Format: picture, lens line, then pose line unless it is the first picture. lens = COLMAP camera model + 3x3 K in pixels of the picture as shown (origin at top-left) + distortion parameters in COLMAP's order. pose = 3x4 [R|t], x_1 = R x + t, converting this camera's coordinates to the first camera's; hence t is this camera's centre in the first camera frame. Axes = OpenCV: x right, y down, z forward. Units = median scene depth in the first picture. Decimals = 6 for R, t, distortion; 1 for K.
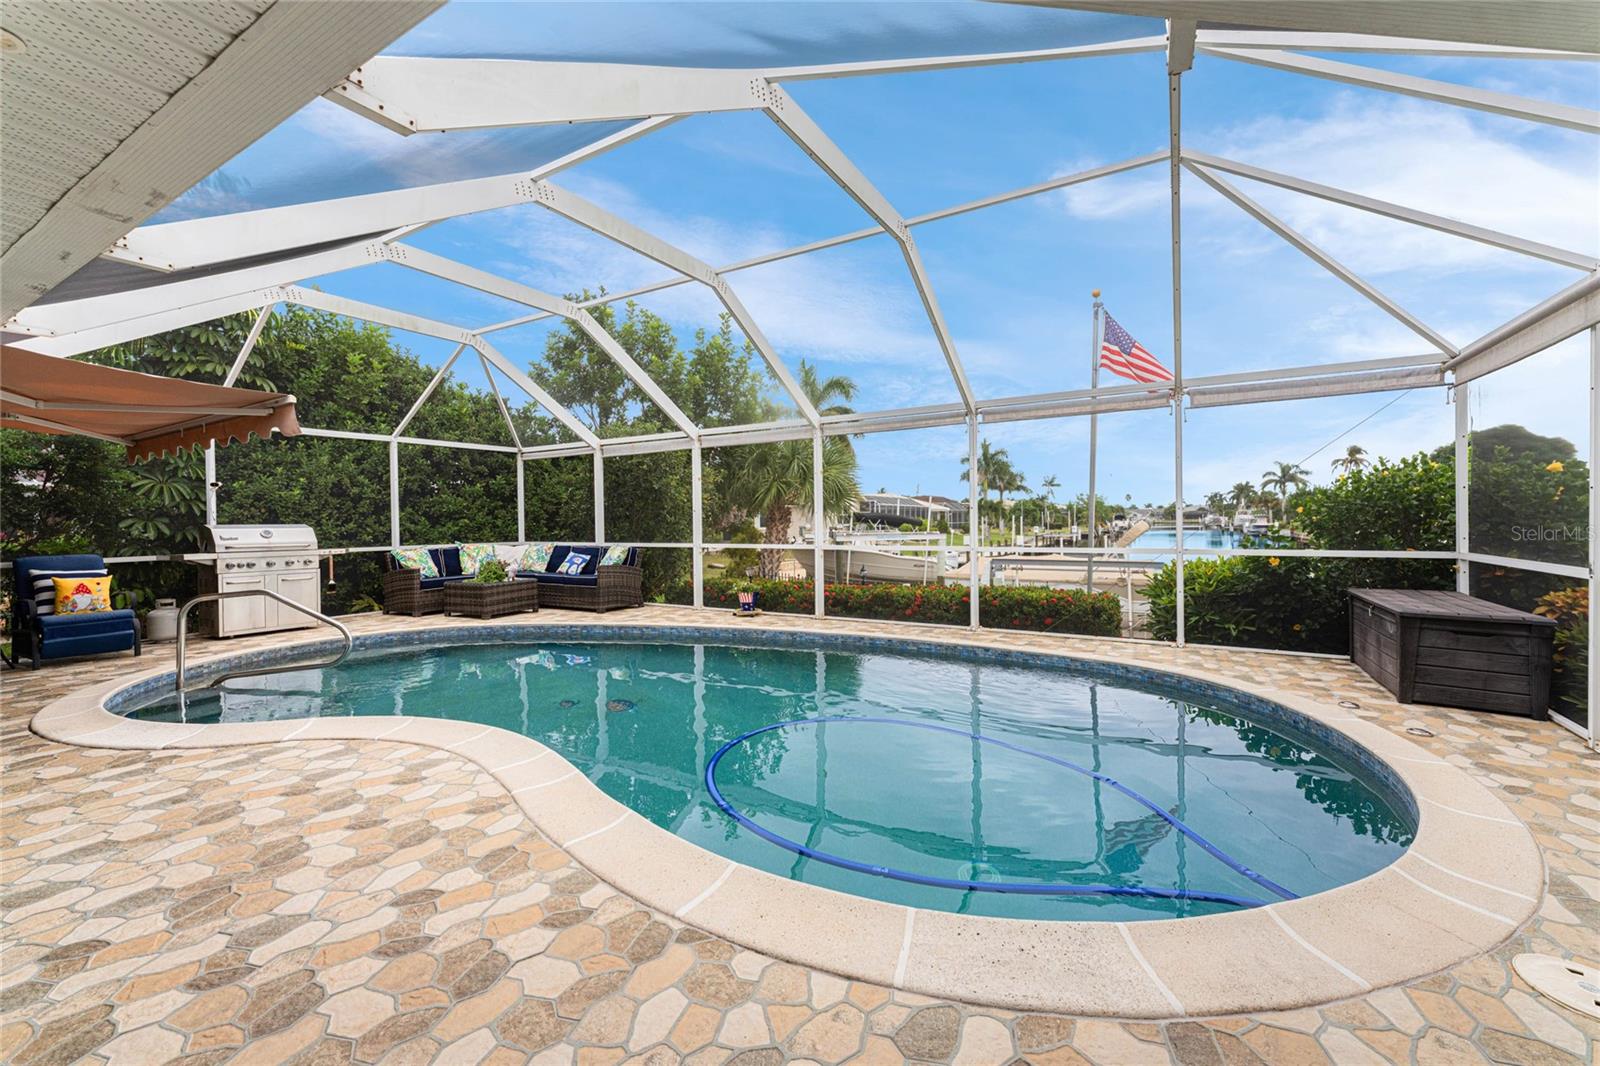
lens RADIAL K [[642.6, 0, 795.3], [0, 642.6, 531.9], [0, 0, 1]] dist [0.000975, -0.000037]
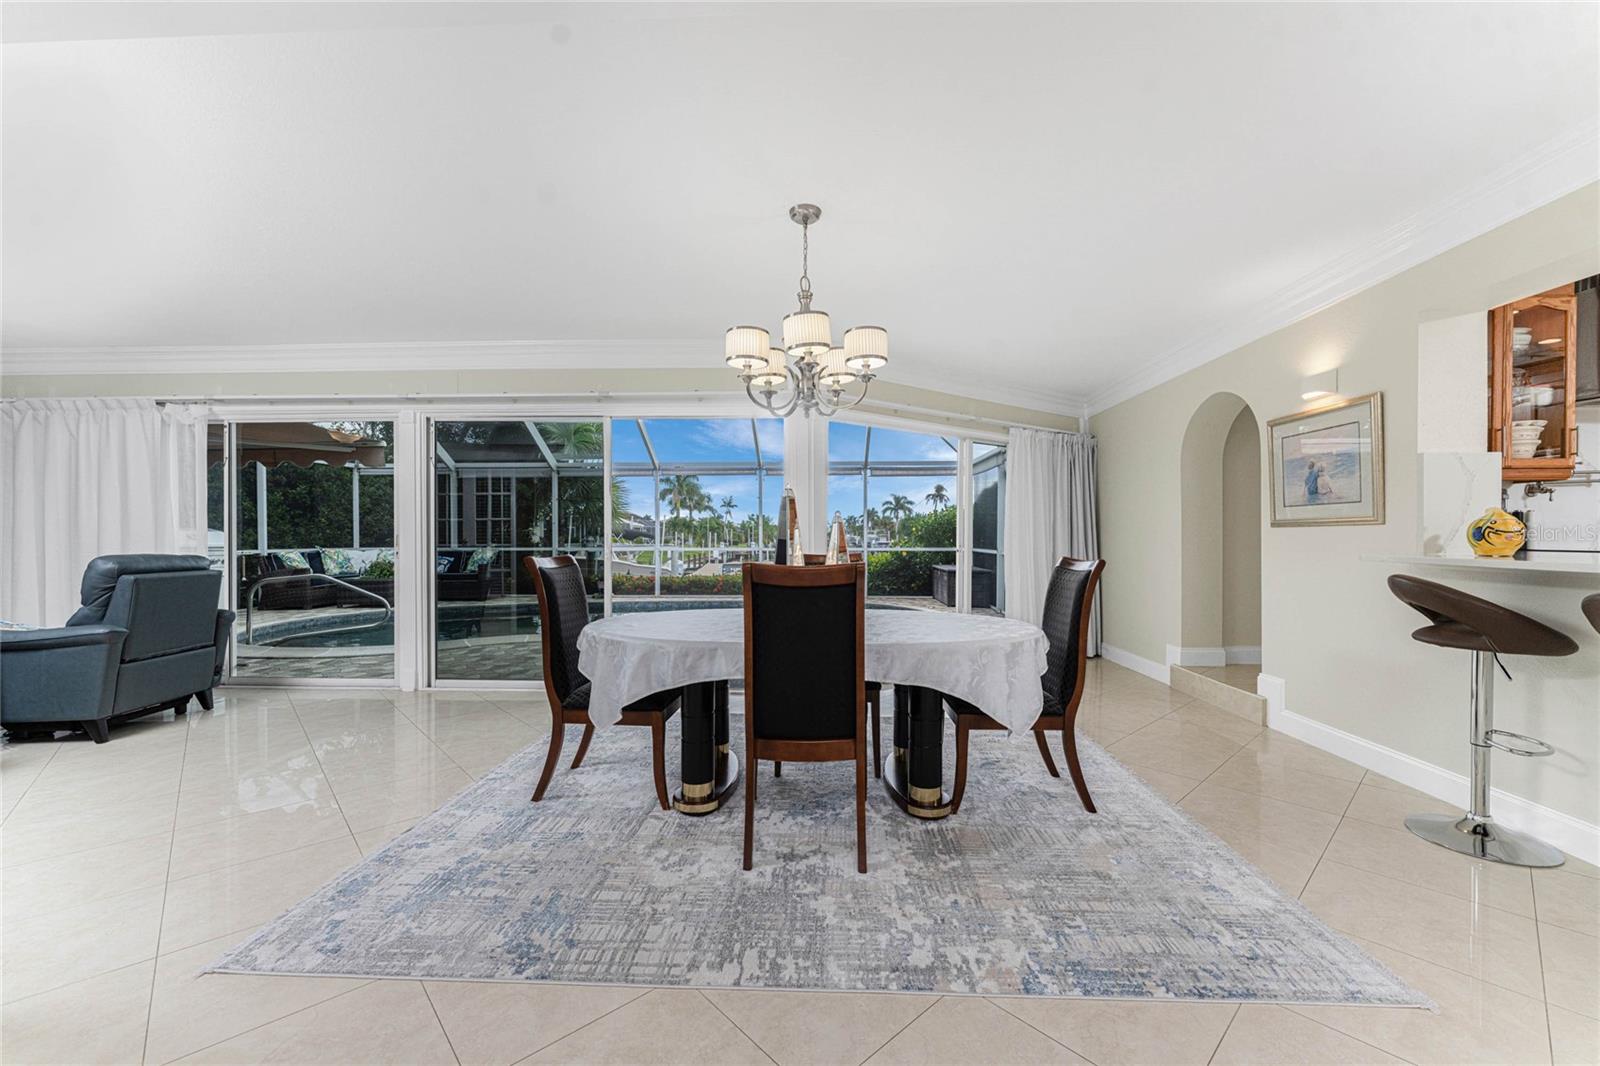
lens RADIAL K [[635.8, 0, 784.7], [0, 635.8, 534.2], [0, 0, 1]] dist [0.001605, 0.000142]
pose [[0.888631, 0.012623, 0.458448, -0.266242], [-0.002567, 0.999742, -0.022552, 0.014664], [-0.458615, 0.018863, 0.888435, -0.319906]]
